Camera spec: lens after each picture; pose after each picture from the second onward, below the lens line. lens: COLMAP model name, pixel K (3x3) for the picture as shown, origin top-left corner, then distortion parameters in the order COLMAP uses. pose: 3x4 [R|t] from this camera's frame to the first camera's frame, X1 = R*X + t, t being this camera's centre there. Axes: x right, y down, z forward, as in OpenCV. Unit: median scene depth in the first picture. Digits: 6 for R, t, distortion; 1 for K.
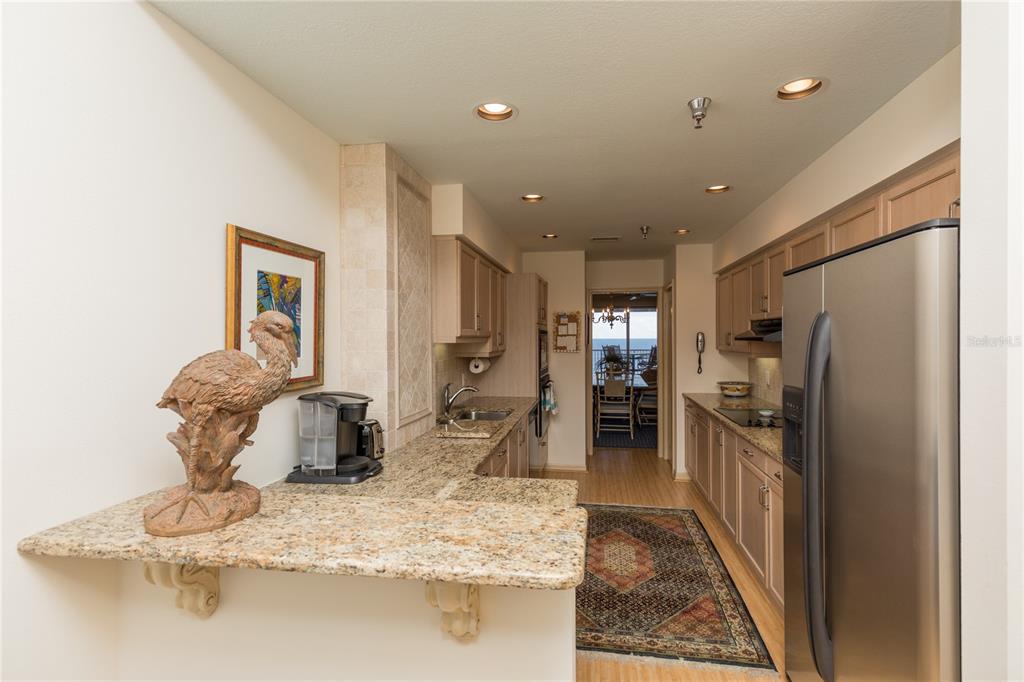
lens RADIAL K [[474.6, 0, 540.8], [0, 474.6, 341.3], [0, 0, 1]] dist [0.000855, 0.000218]
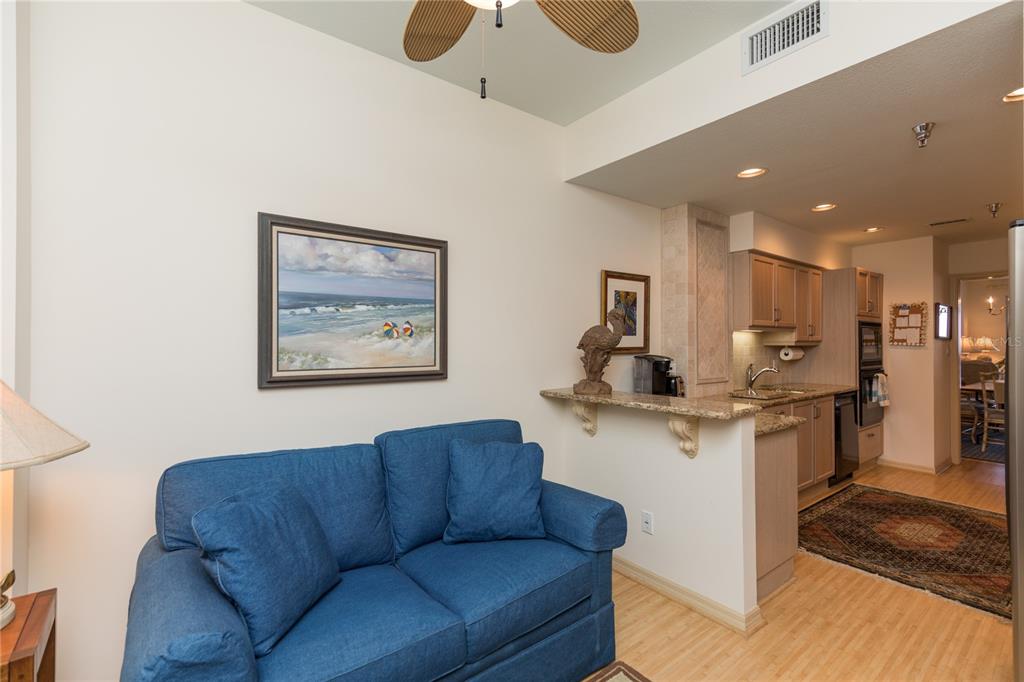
lens RADIAL K [[459.0, 0, 513.2], [0, 459.0, 338.7], [0, 0, 1]] dist [0.003097, 0.000234]
pose [[0.705711, -0.004151, -0.708487, 0.342976], [-0.005745, 0.999916, -0.011581, 0.057603], [0.708476, 0.012243, 0.705629, -0.483040]]
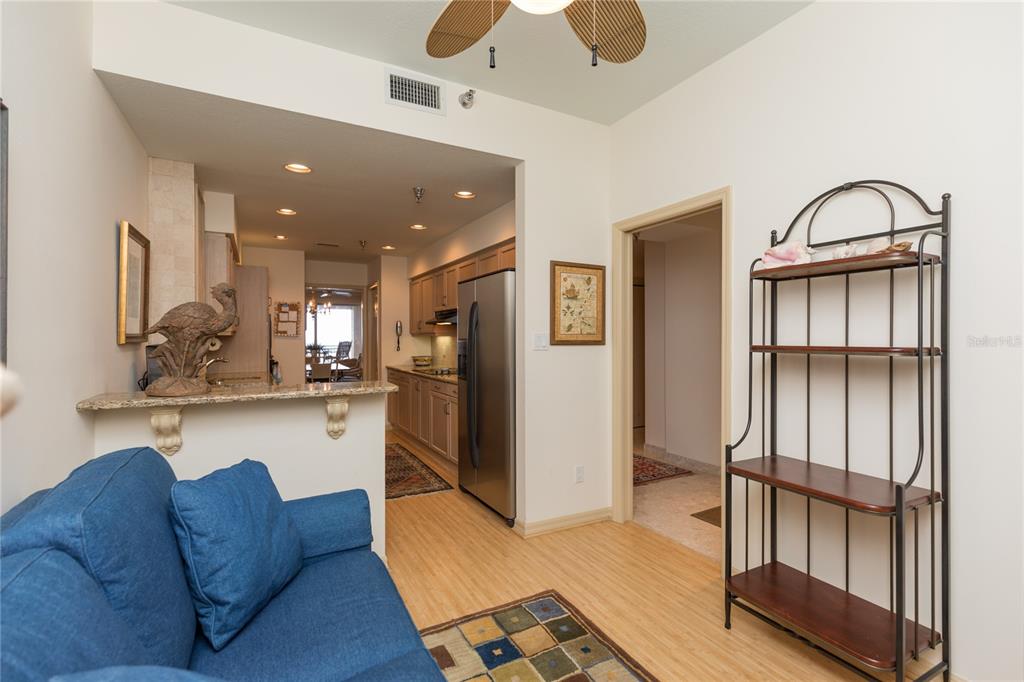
lens RADIAL K [[459.0, 0, 513.2], [0, 459.0, 338.7], [0, 0, 1]] dist [0.003097, 0.000234]
pose [[0.816473, 0.002810, 0.577376, -0.331818], [0.000297, 0.999986, -0.005287, 0.082187], [-0.577383, 0.004489, 0.816461, -0.569895]]
